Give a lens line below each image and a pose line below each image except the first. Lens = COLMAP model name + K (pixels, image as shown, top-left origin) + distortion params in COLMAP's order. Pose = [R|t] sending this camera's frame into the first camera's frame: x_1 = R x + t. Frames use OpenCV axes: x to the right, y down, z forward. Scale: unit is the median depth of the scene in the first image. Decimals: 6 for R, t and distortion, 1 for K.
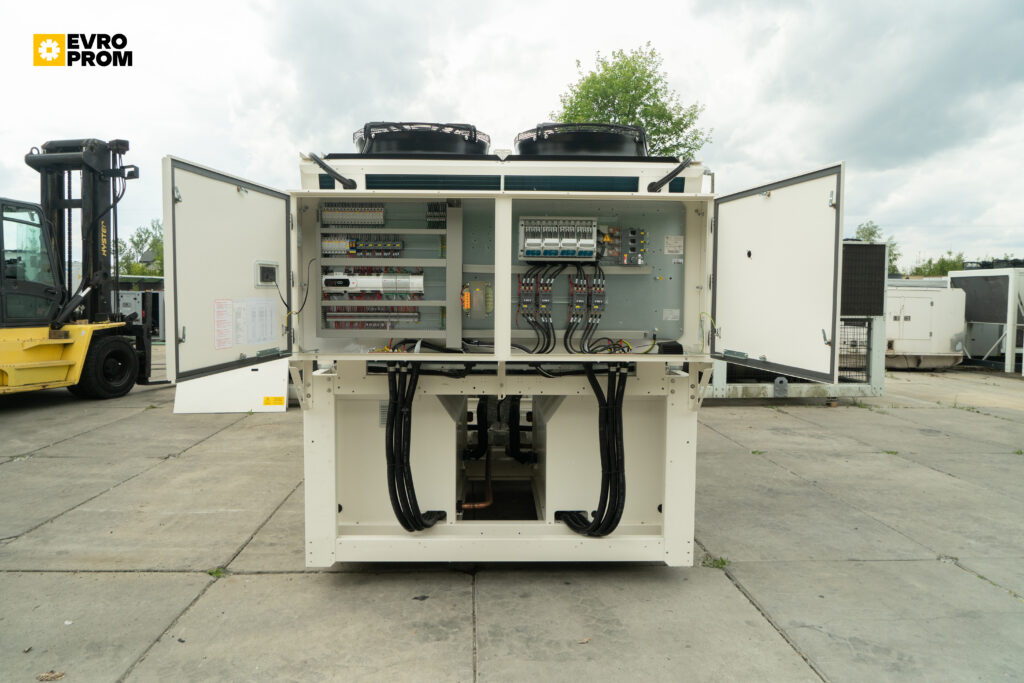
lens RADIAL K [[715.9, 0, 512.7], [0, 715.9, 346.1], [0, 0, 1]] dist [-0.015041, 0.000402]
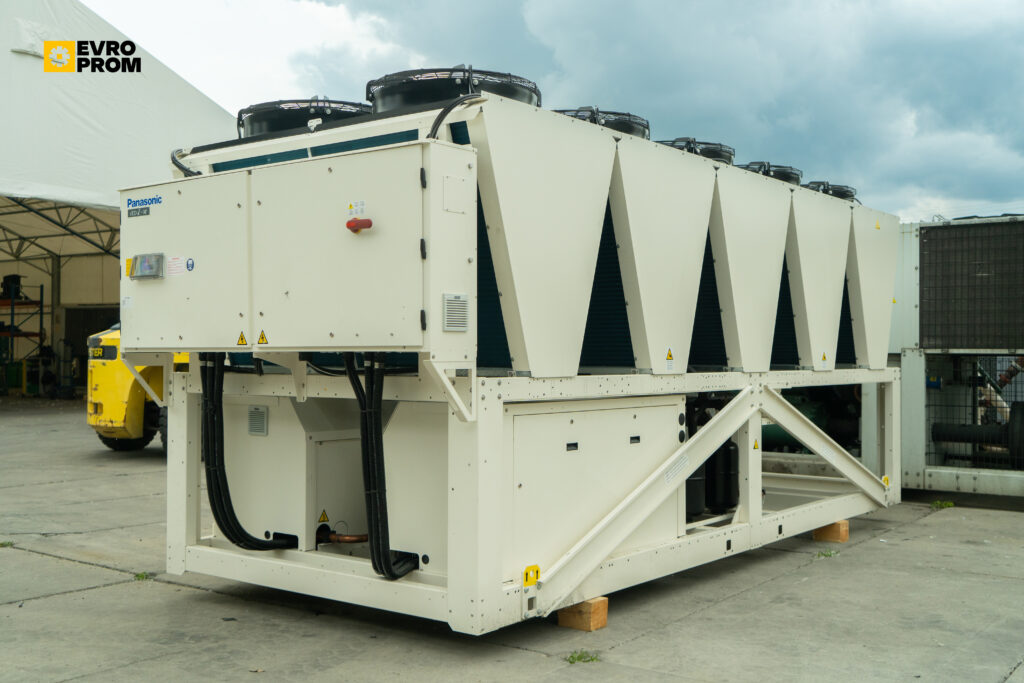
lens RADIAL K [[1109.1, 0, 512.0], [0, 1109.1, 341.5], [0, 0, 1]] dist [-0.003775, -0.002199]
pose [[0.773953, -0.013861, -0.633091, 0.942686], [-0.044346, 0.996120, -0.076021, 0.084124], [0.631689, 0.086912, 0.770335, 0.104898]]
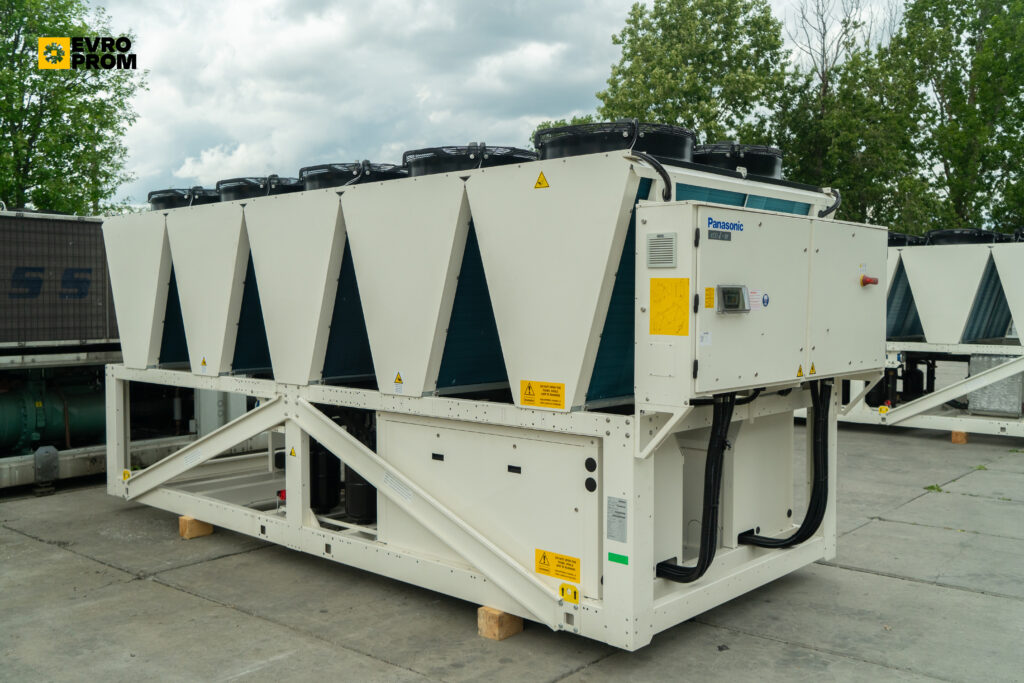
lens RADIAL K [[978.9, 0, 525.9], [0, 978.9, 342.6], [0, 0, 1]] dist [0.000801, 0.021329]
pose [[0.682709, -0.043697, 0.729383, -1.082915], [0.060009, 0.998191, 0.003632, -0.052097], [-0.728222, 0.041290, 0.684096, 0.279572]]
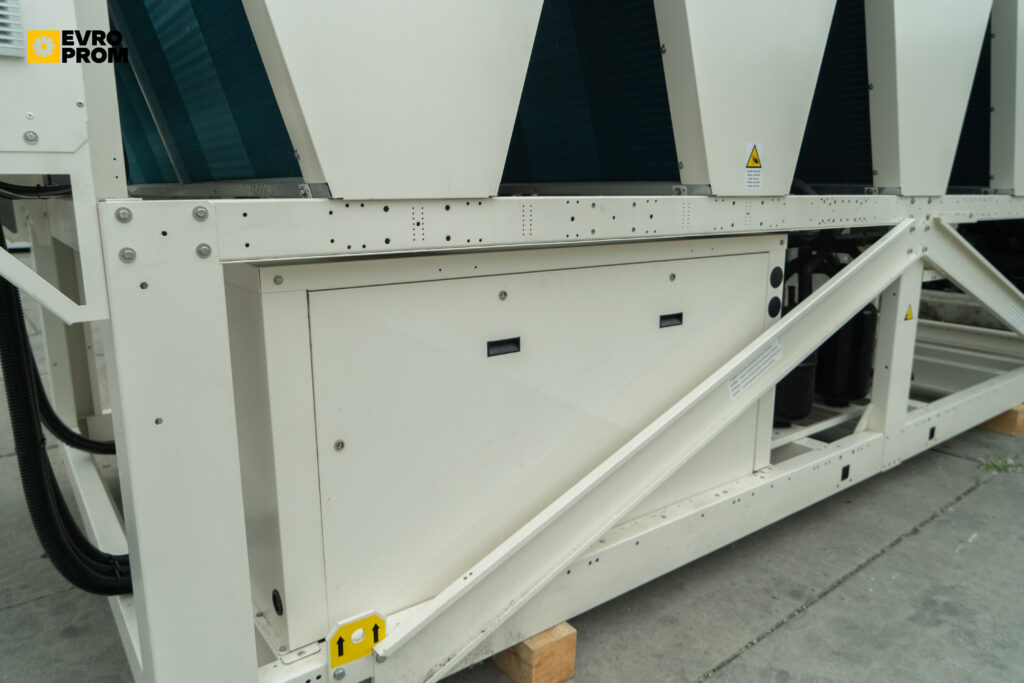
lens RADIAL K [[705.2, 0, 510.9], [0, 705.2, 336.3], [0, 0, 1]] dist [-0.017706, -0.000813]
pose [[0.573646, 0.159510, -0.803422, 0.518927], [-0.058880, 0.986348, 0.153787, 0.040452], [0.816984, -0.040914, 0.575207, 0.889173]]
